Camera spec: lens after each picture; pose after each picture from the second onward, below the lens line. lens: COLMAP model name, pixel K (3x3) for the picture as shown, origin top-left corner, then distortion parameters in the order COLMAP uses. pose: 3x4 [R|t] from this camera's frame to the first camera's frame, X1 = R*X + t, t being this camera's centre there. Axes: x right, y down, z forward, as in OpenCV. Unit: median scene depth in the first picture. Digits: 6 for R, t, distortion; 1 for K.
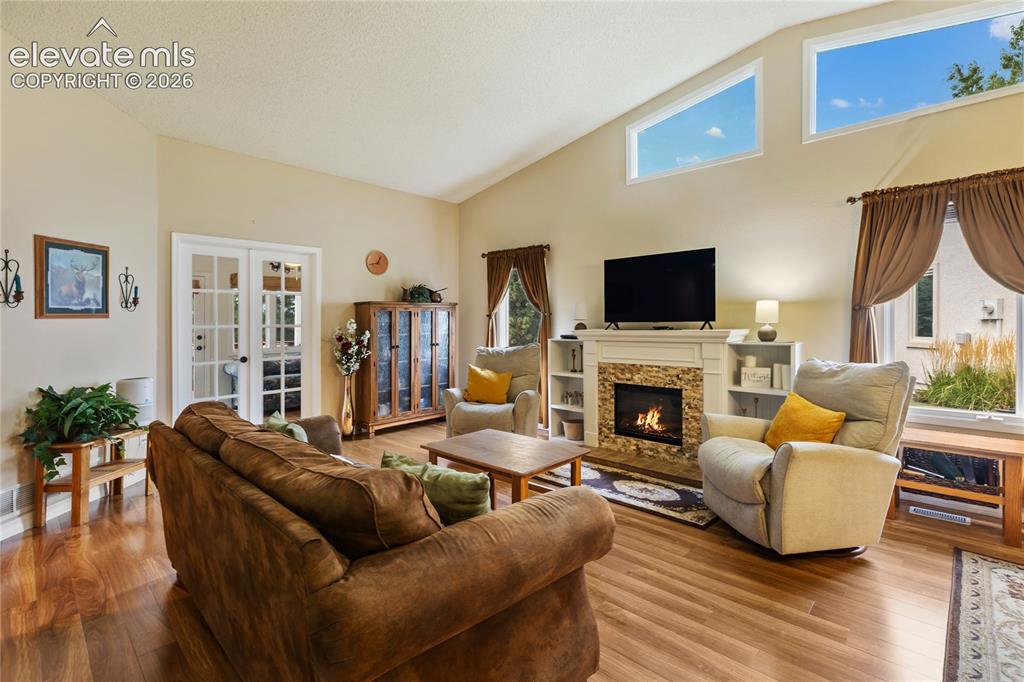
lens RADIAL K [[464.7, 0, 516.8], [0, 464.7, 320.1], [0, 0, 1]] dist [0.006136, 0.000217]
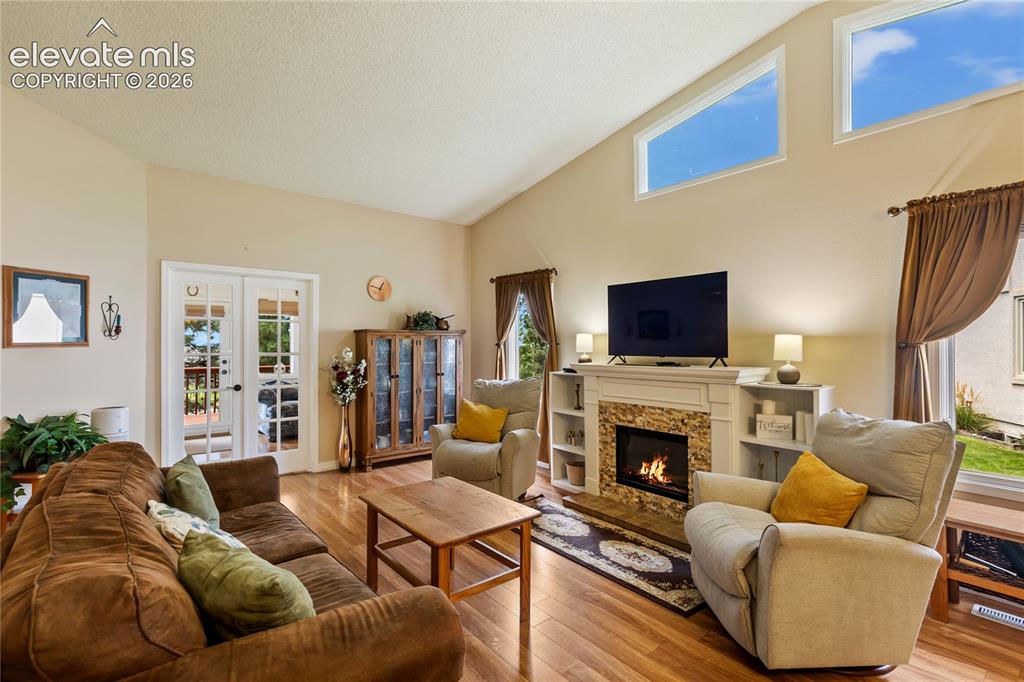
lens RADIAL K [[468.1, 0, 519.4], [0, 468.1, 336.3], [0, 0, 1]] dist [0.004299, -0.000415]
pose [[0.991683, 0.009021, -0.128390, 0.157516], [-0.010737, 0.999862, -0.012682, -0.021409], [0.128257, 0.013955, 0.991643, 0.103444]]
